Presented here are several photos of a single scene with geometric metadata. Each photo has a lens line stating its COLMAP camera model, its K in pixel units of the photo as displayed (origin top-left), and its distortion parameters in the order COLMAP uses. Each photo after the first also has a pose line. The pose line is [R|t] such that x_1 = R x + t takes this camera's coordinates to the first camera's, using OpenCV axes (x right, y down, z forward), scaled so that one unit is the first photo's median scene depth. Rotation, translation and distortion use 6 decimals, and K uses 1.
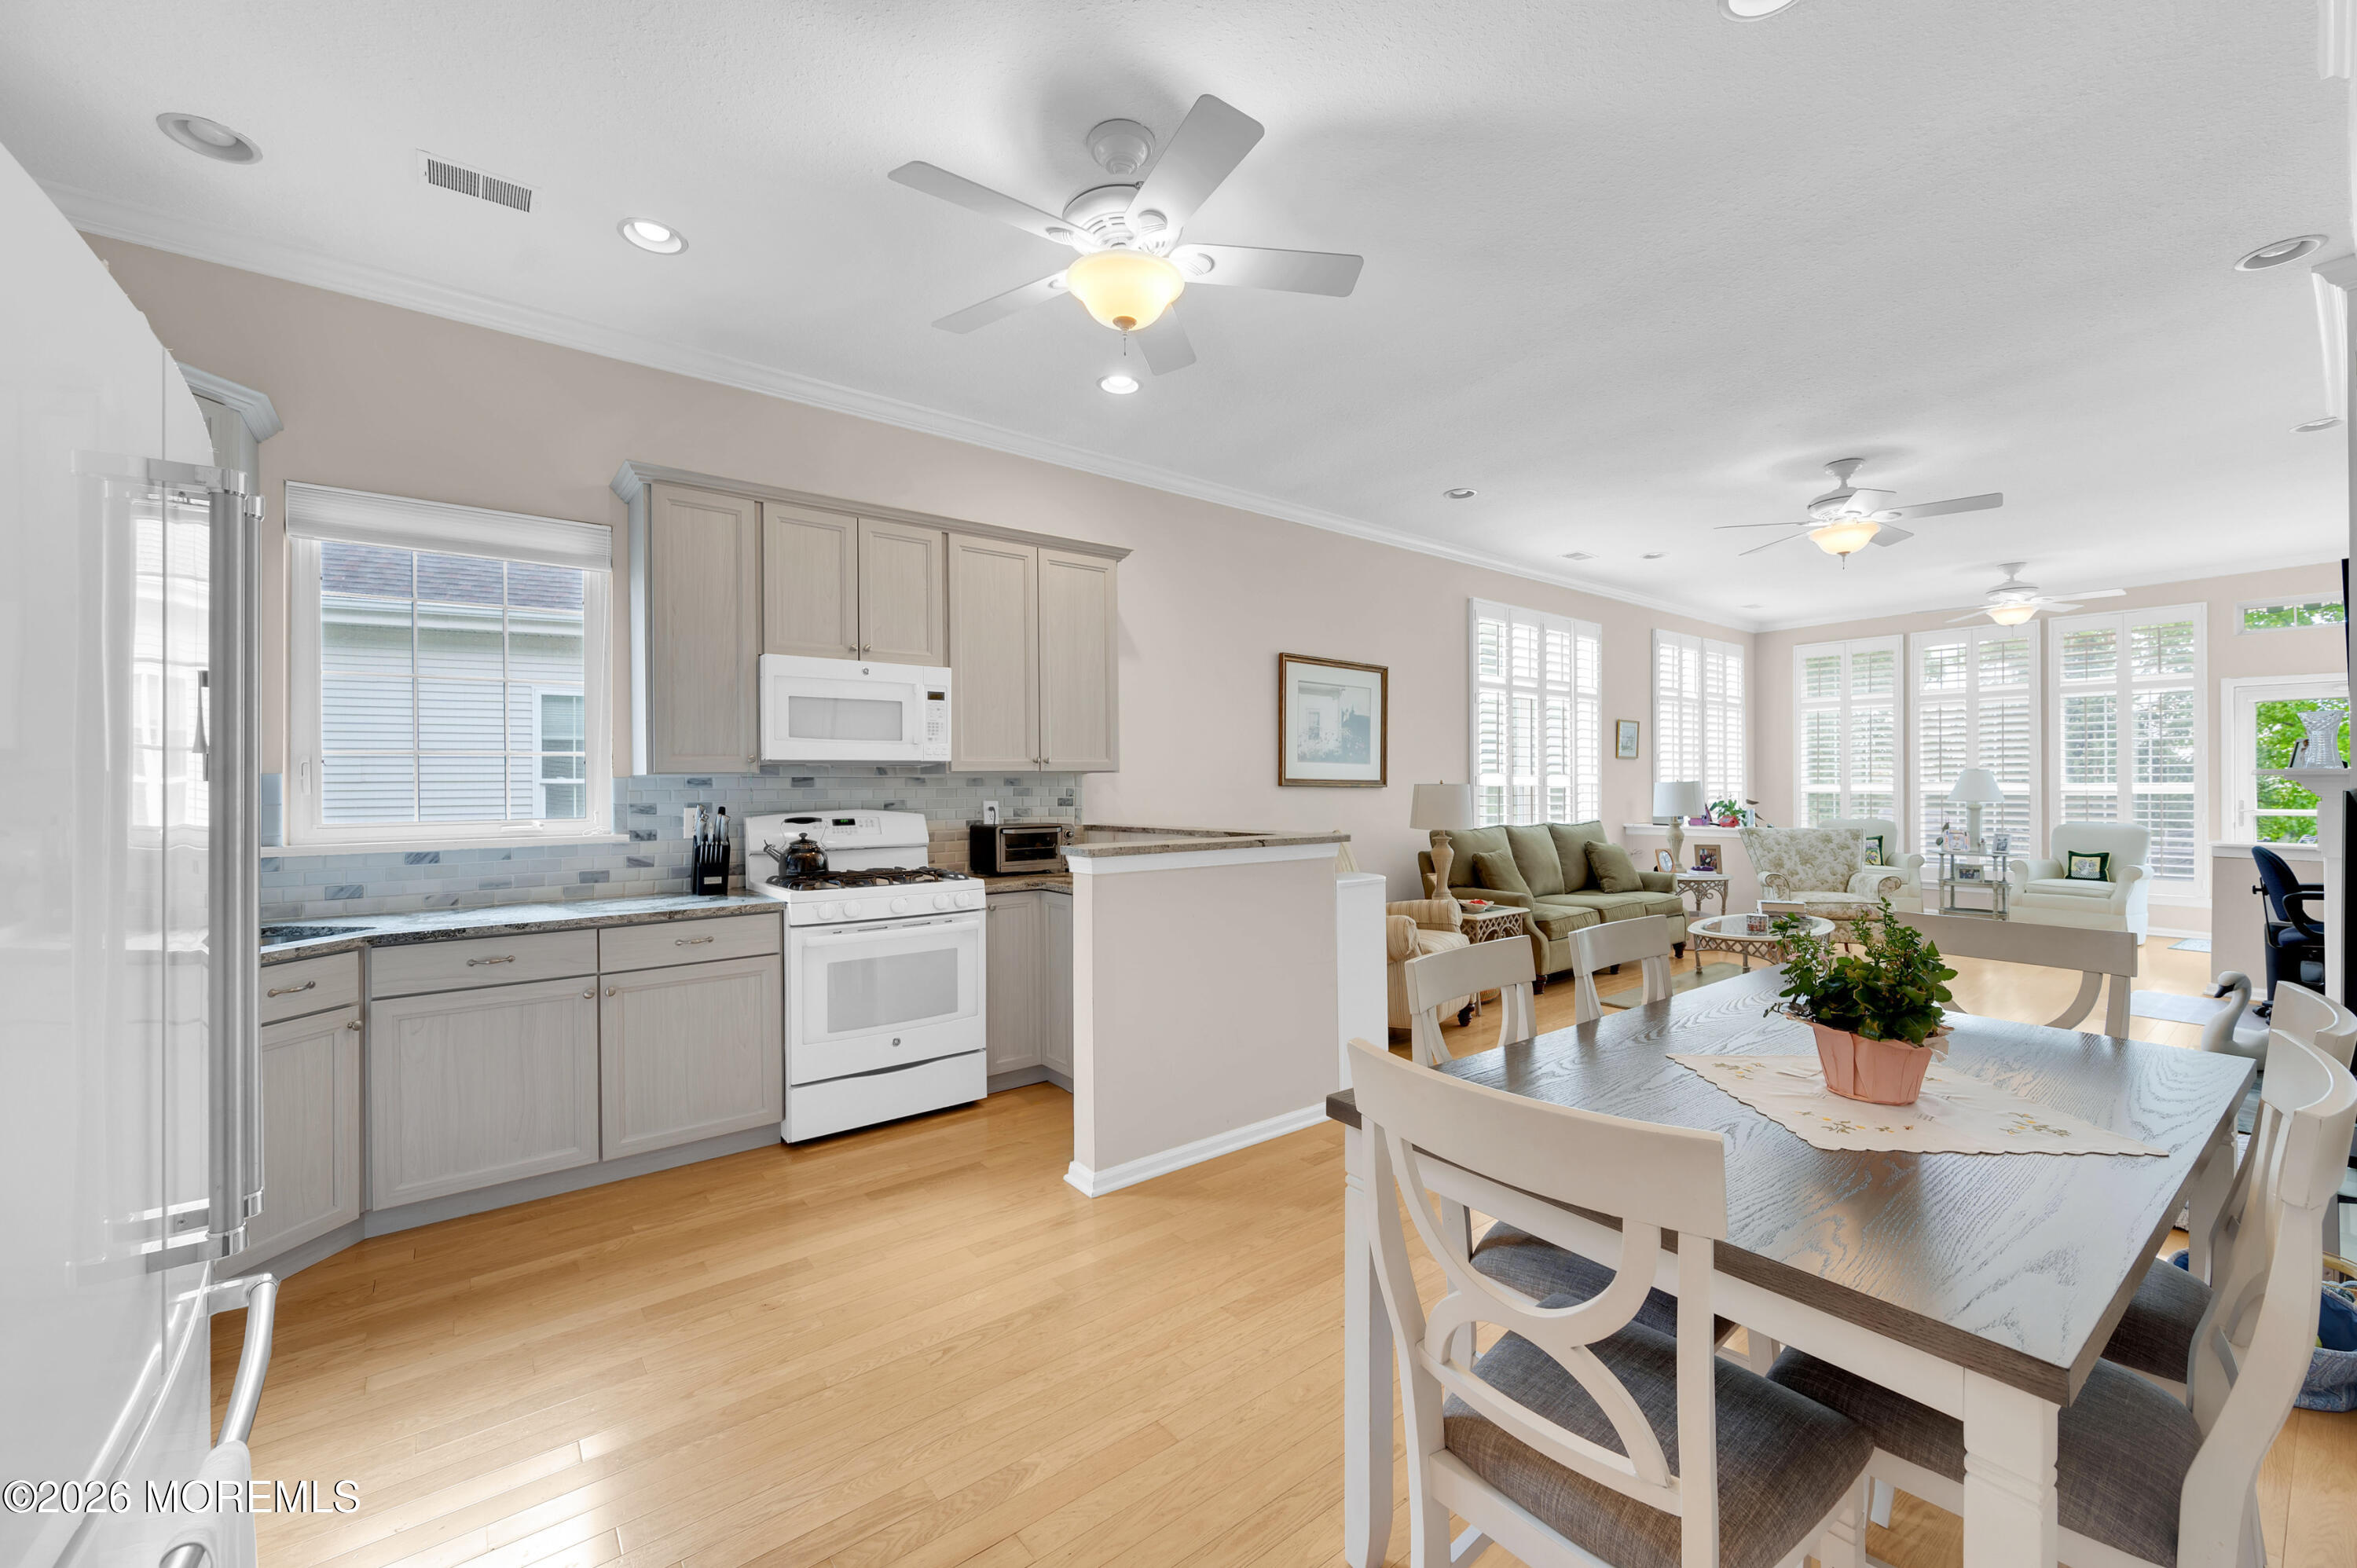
lens RADIAL K [[924.4, 0, 1178.5], [0, 924.4, 784.0], [0, 0, 1]] dist [-0.000319, -0.000058]
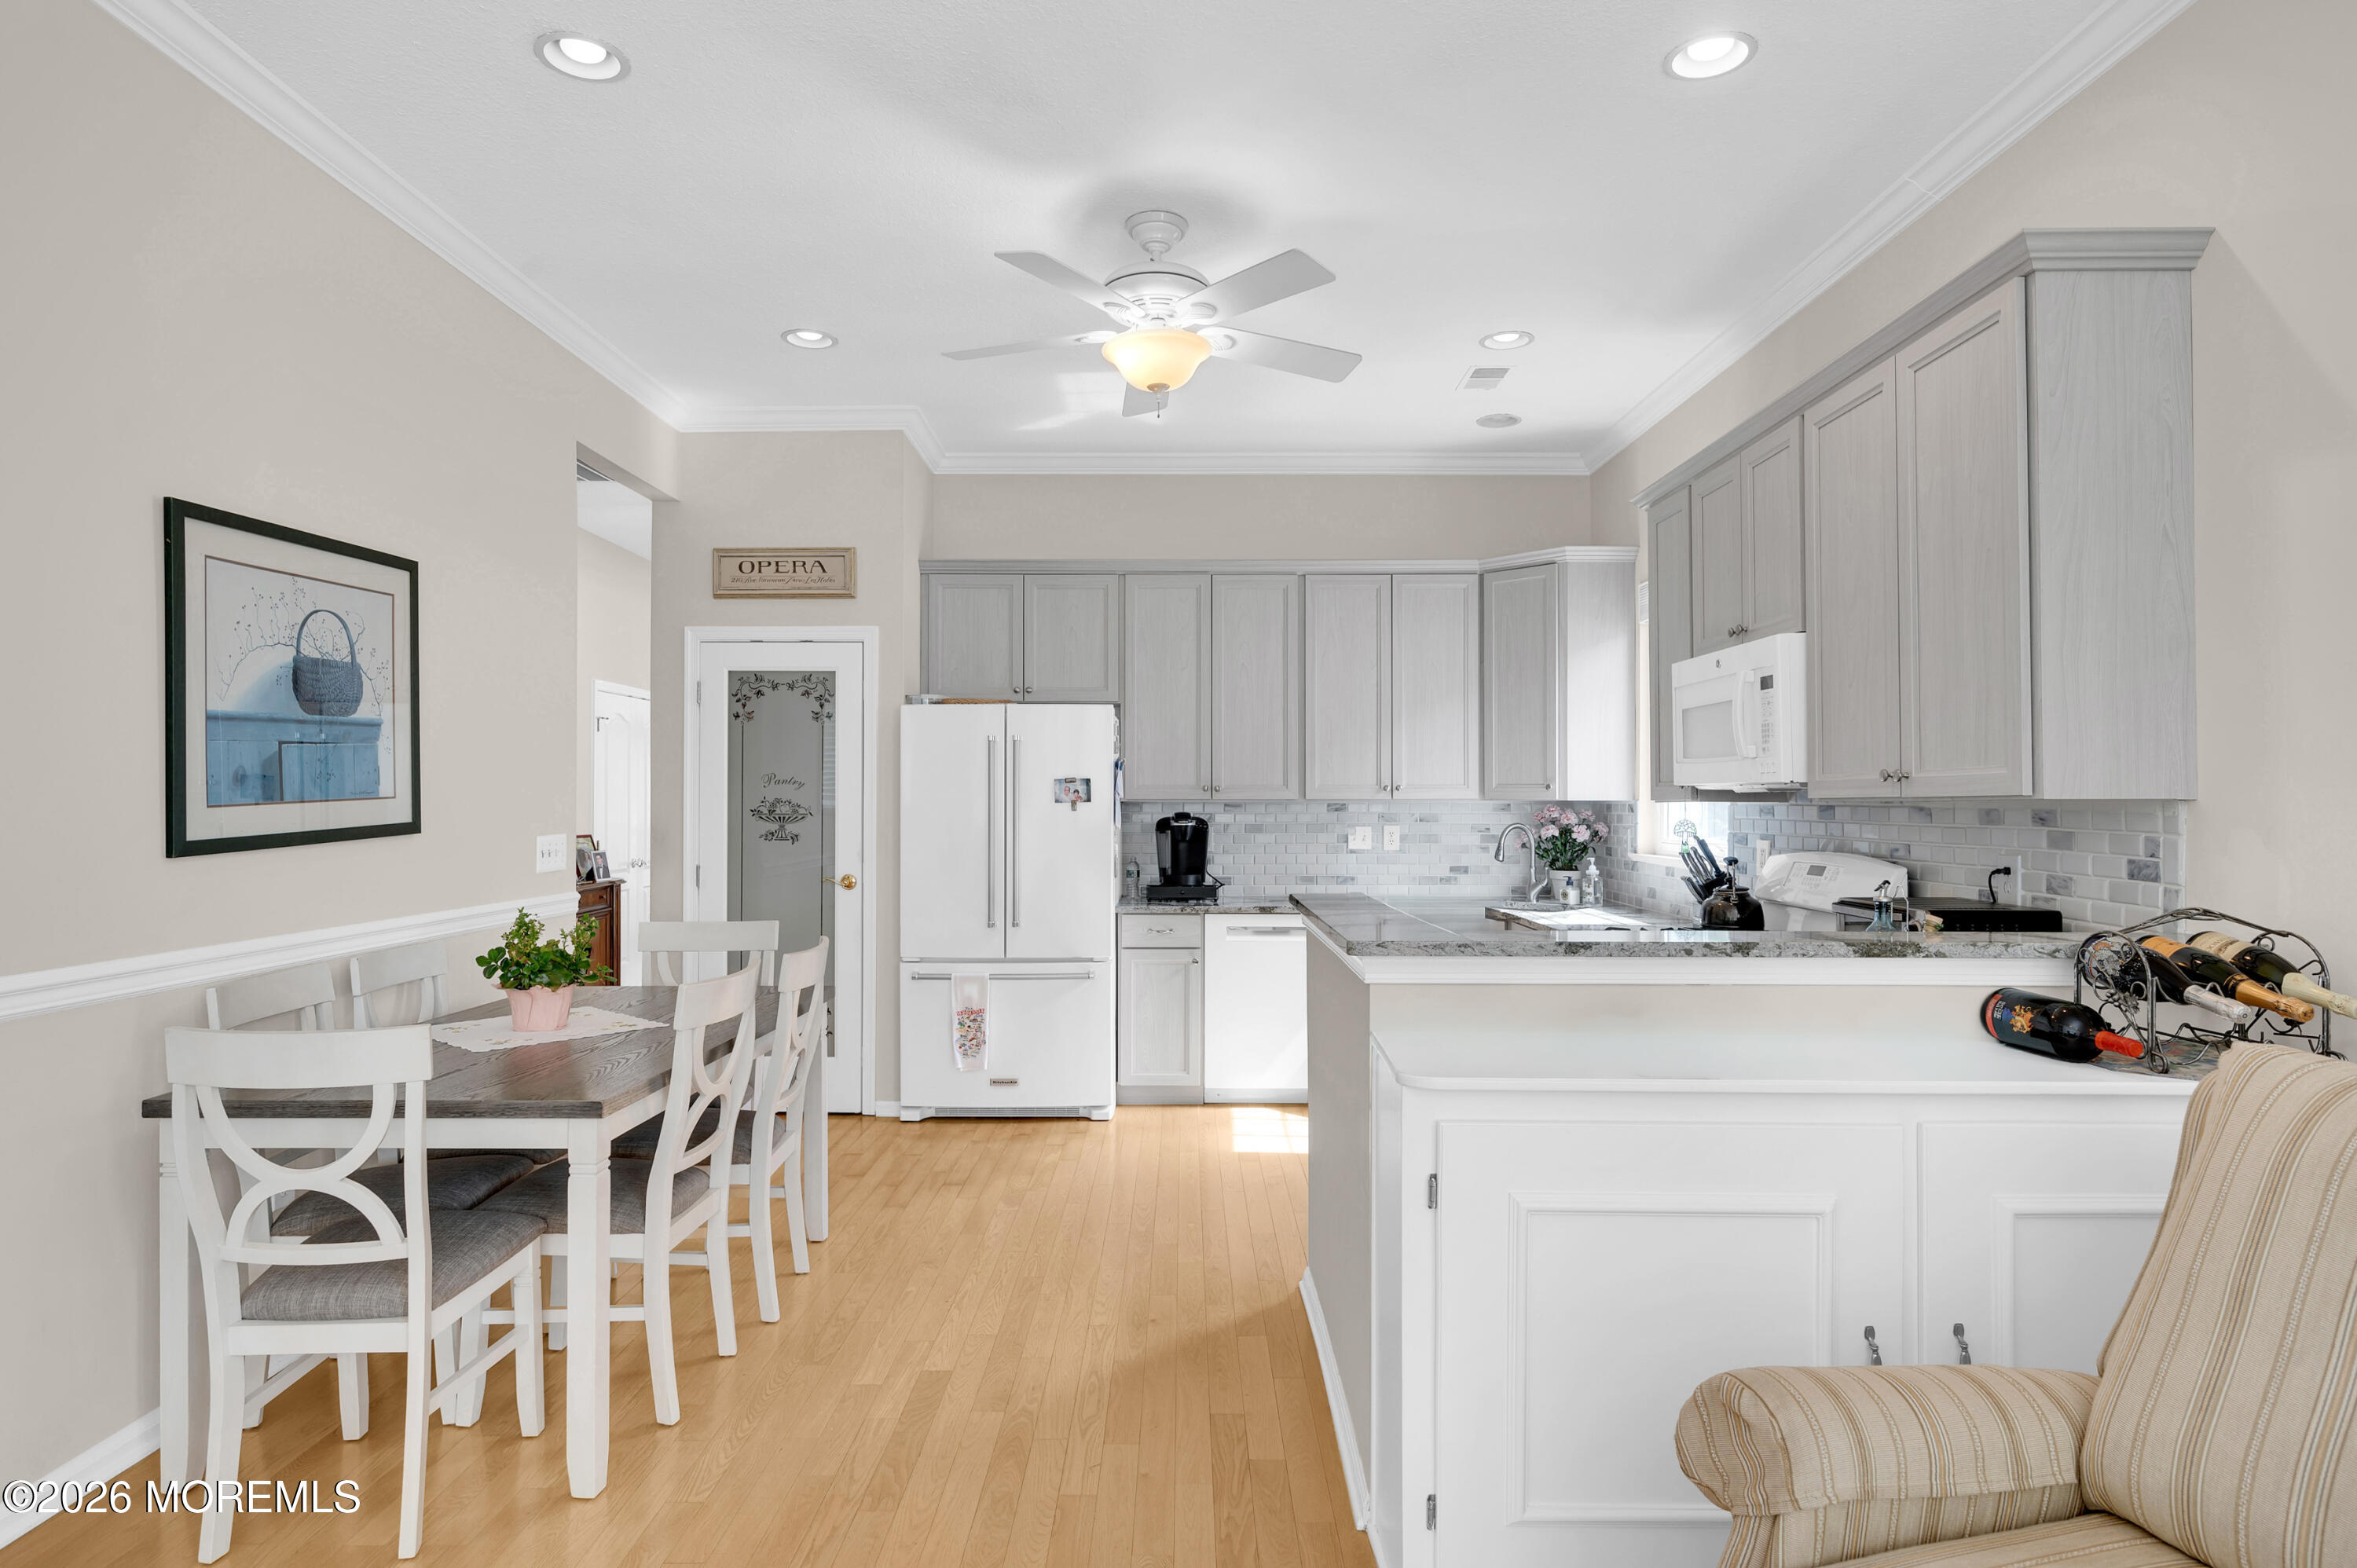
lens RADIAL K [[1278.8, 0, 1178.5], [0, 1278.8, 784.0], [0, 0, 1]] dist [-0.000442, -0.000347]
pose [[-0.625853, -0.004678, -0.779927, 0.621300], [0.001005, 0.999976, -0.006804, -0.016035], [0.779940, -0.005043, -0.625834, 1.103237]]
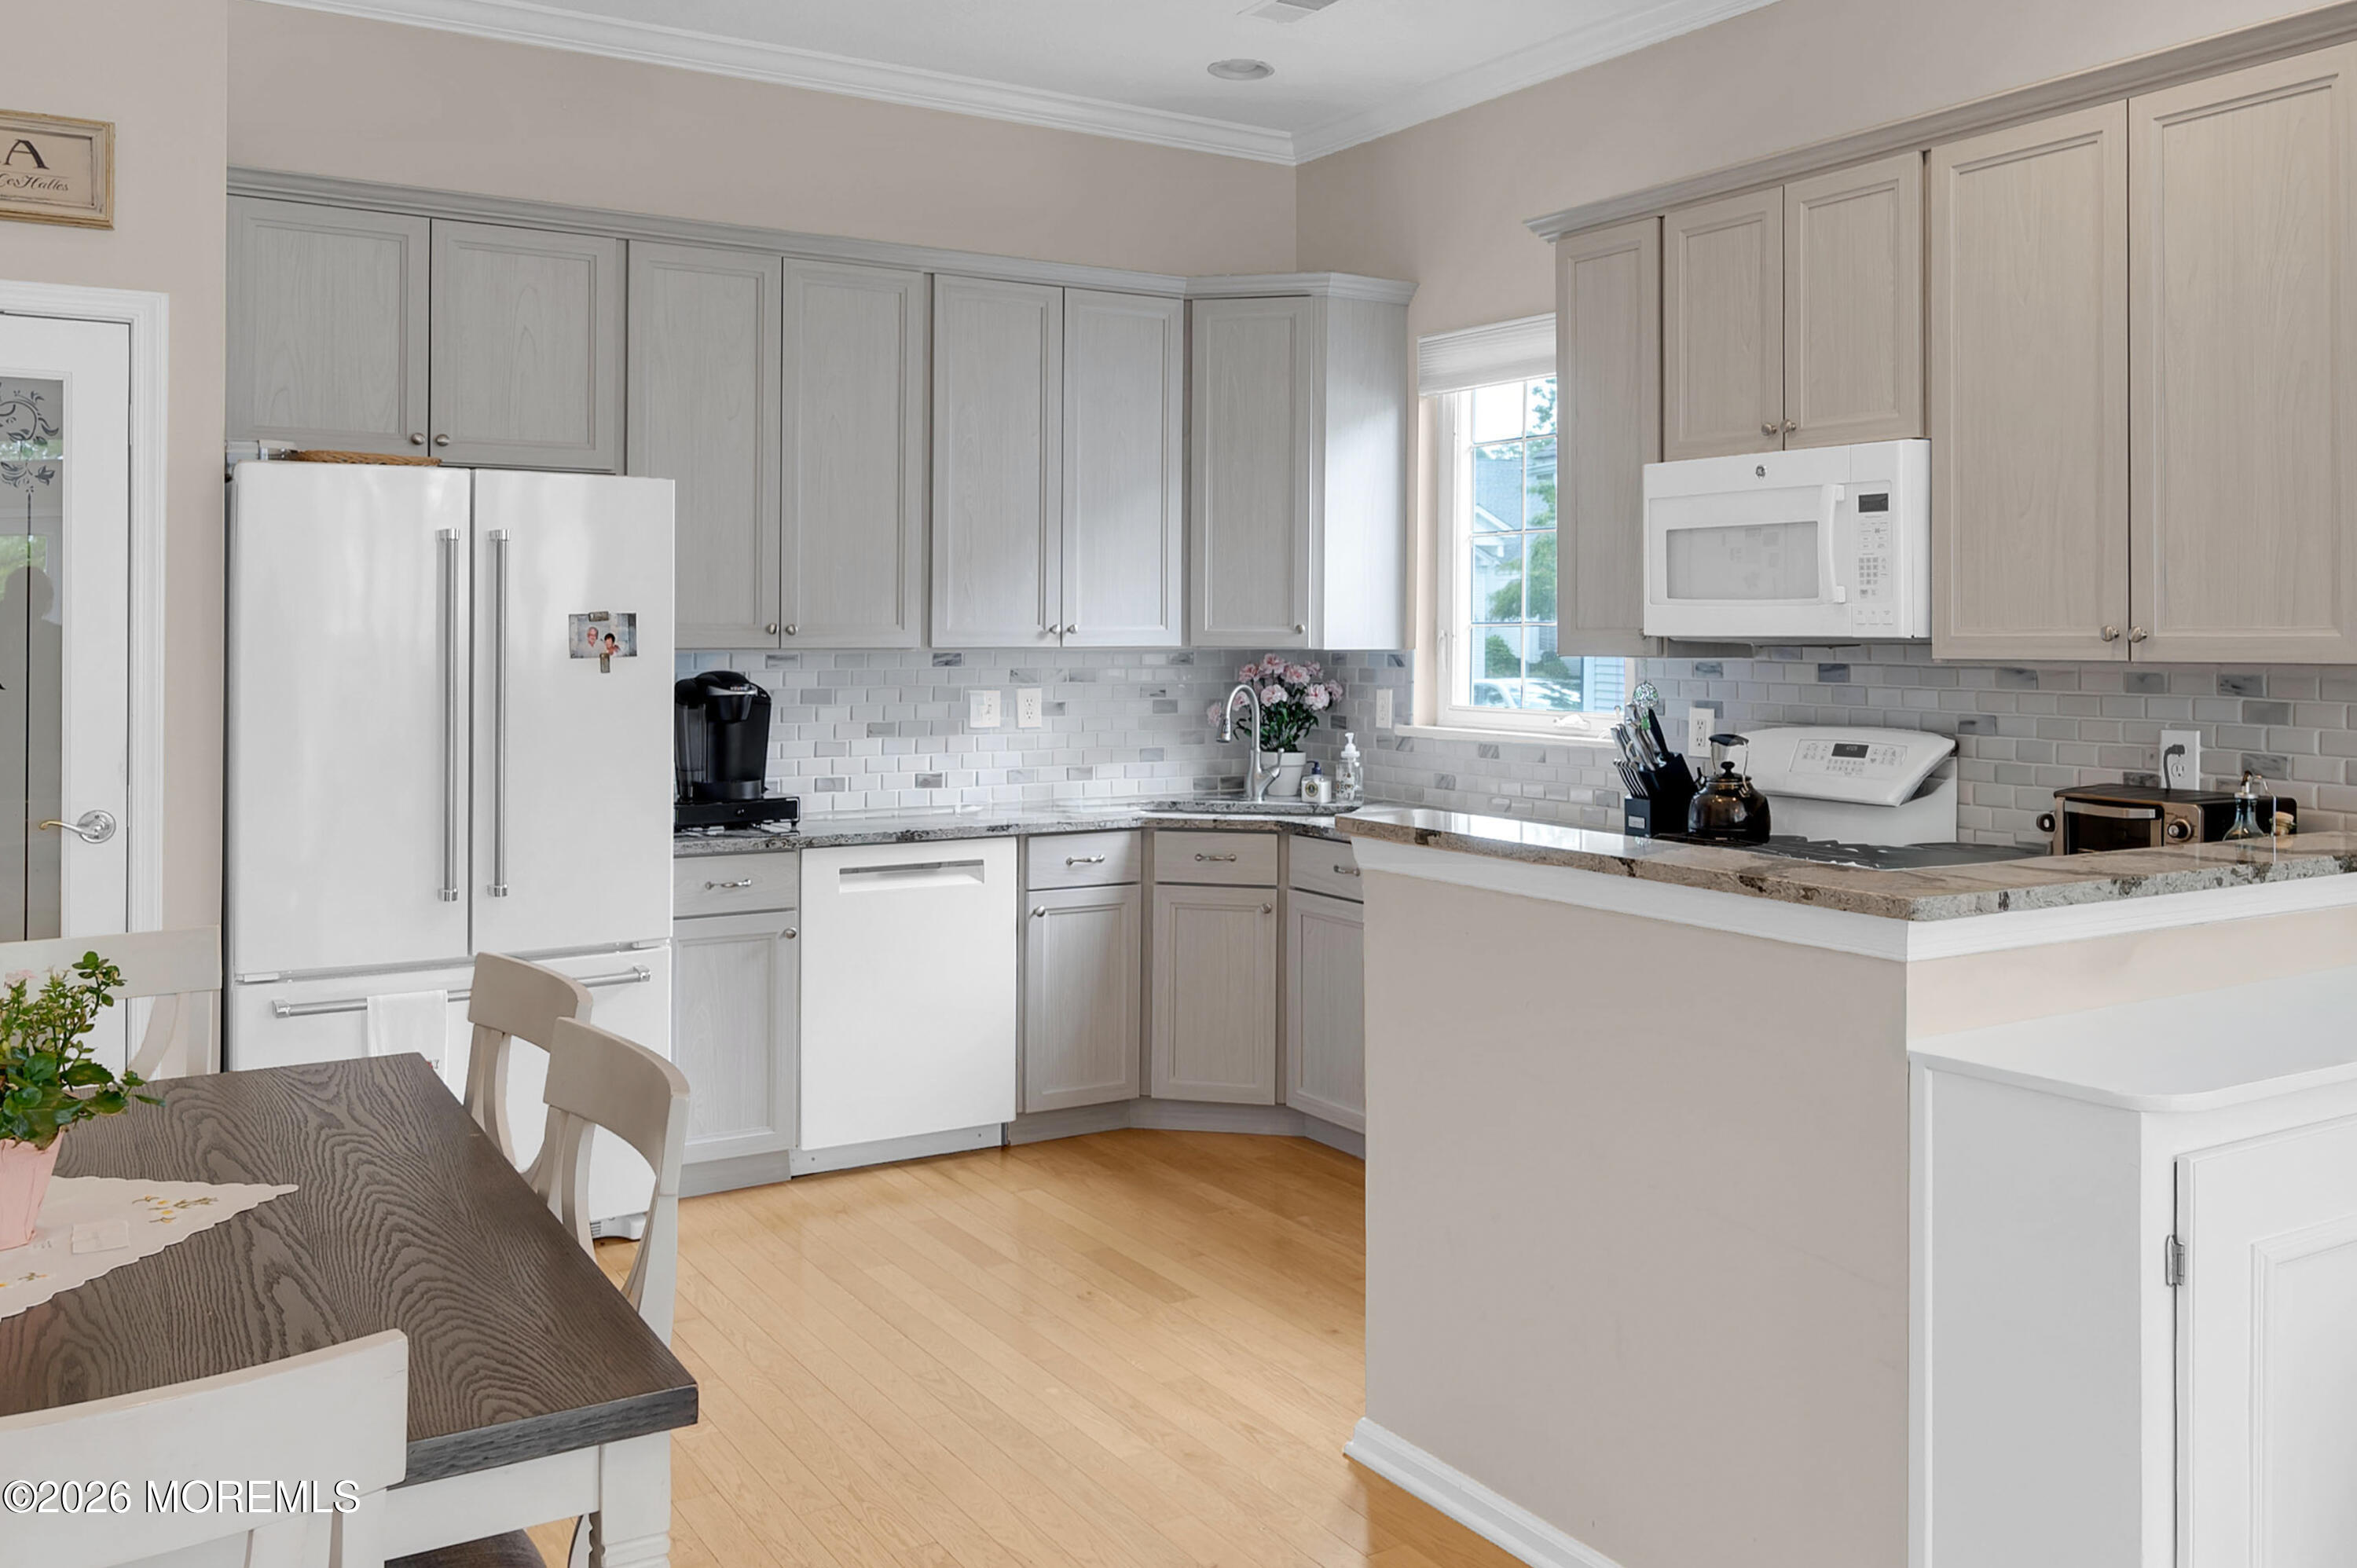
lens RADIAL K [[1968.9, 0, 1268.5], [0, 1968.9, 621.0], [0, 0, 1]] dist [-0.002872, -0.004579]
pose [[-0.090851, 0.002474, -0.995861, 0.706396], [-0.005689, 0.999979, 0.003004, -0.030629], [0.995848, 0.005938, -0.090835, 0.692409]]
